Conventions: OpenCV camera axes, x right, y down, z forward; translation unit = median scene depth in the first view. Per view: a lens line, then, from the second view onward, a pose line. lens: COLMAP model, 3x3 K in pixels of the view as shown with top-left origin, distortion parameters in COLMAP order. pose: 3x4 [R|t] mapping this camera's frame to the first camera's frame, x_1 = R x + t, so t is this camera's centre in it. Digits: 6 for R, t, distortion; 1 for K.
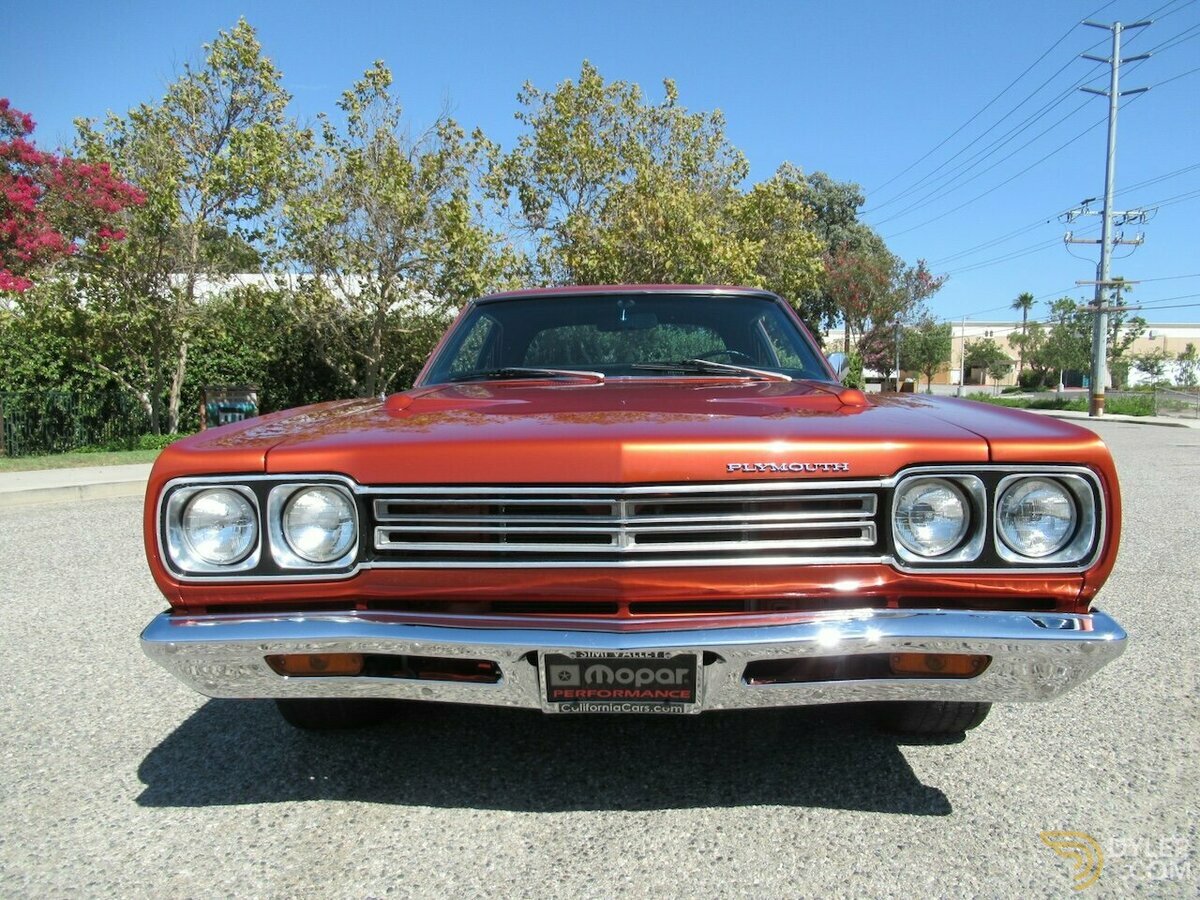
lens RADIAL K [[893.3, 0, 600.0], [0, 893.3, 450.0], [0, 0, 1]] dist [-0.003912, -0.003058]
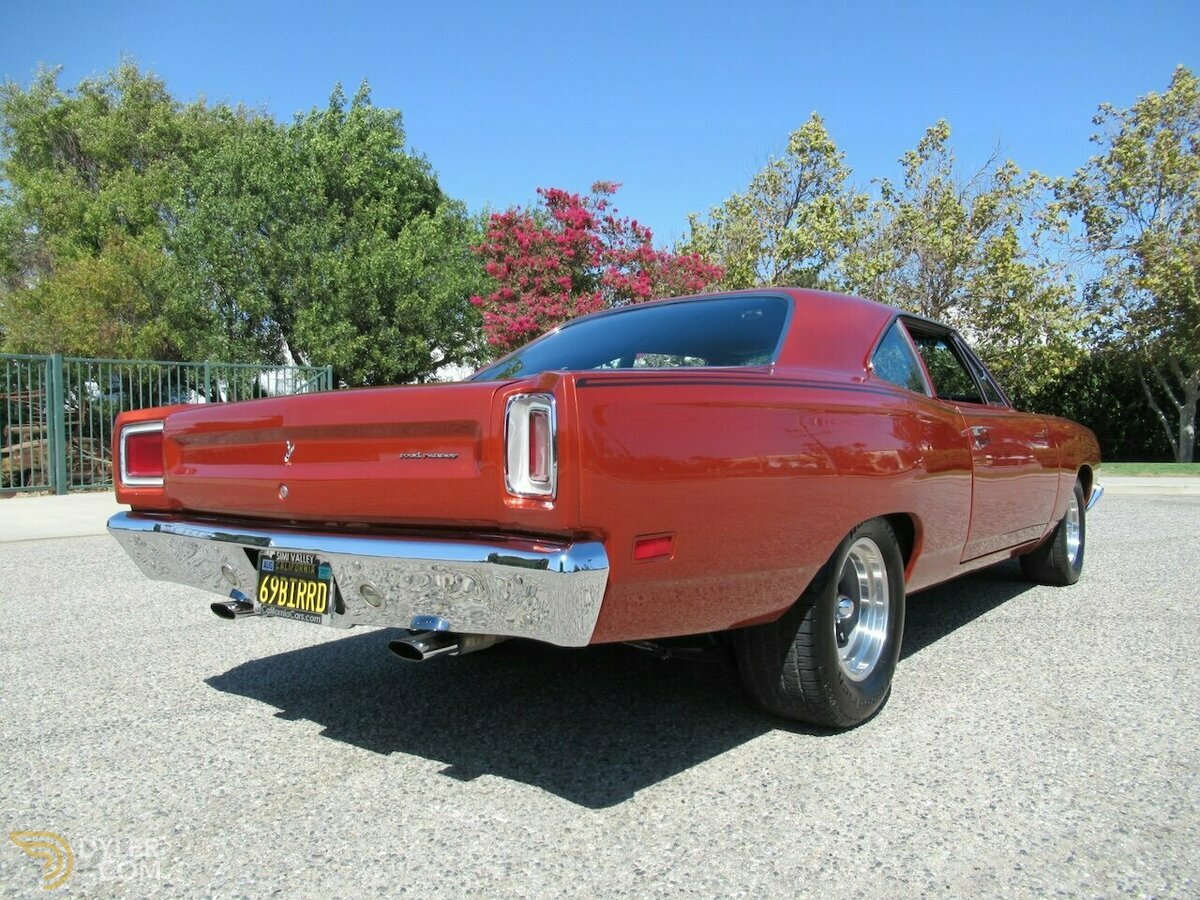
lens RADIAL K [[904.0, 0, 600.0], [0, 904.0, 450.0], [0, 0, 1]] dist [-0.064724, 0.118253]
pose [[0.802753, 0.009069, -0.596242, 0.068394], [-0.031258, 0.999150, -0.026887, 0.008339], [0.595491, 0.040221, 0.802354, -0.080695]]
